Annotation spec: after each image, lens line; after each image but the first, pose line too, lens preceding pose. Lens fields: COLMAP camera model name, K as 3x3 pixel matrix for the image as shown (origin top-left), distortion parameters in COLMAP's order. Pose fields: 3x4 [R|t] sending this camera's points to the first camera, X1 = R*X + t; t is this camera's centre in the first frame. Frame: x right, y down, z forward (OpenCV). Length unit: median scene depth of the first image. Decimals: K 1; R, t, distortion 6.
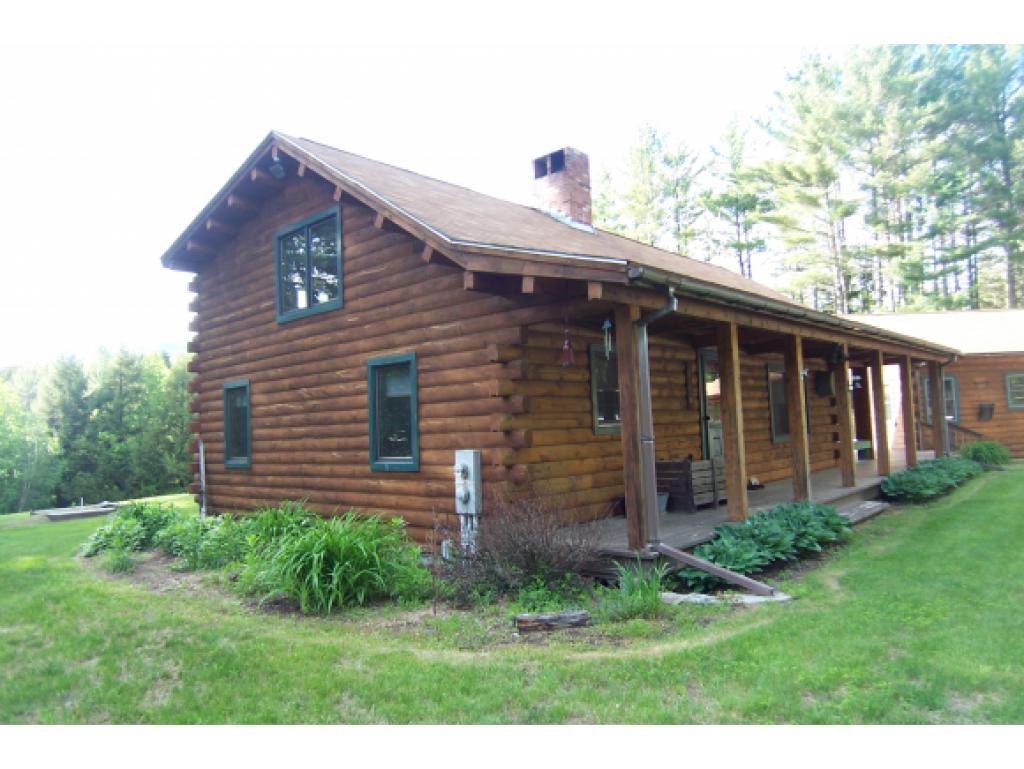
lens RADIAL K [[689.6, 0, 512.0], [0, 689.6, 384.5], [0, 0, 1]] dist [-0.049485, -0.000367]
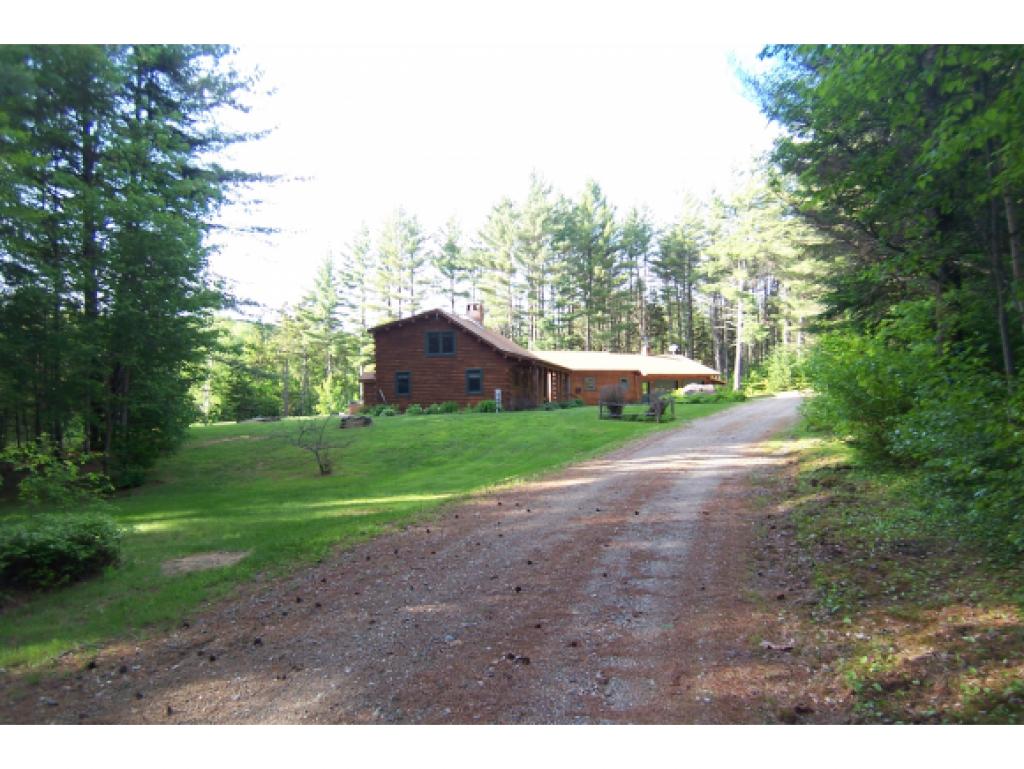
lens RADIAL K [[685.7, 0, 512.0], [0, 685.7, 384.5], [0, 0, 1]] dist [0.001114, 0.000238]
pose [[0.857585, 0.045219, 0.512351, -0.537007], [-0.057454, 0.998316, 0.008058, 0.002262], [-0.511124, -0.036347, 0.858738, -0.705279]]
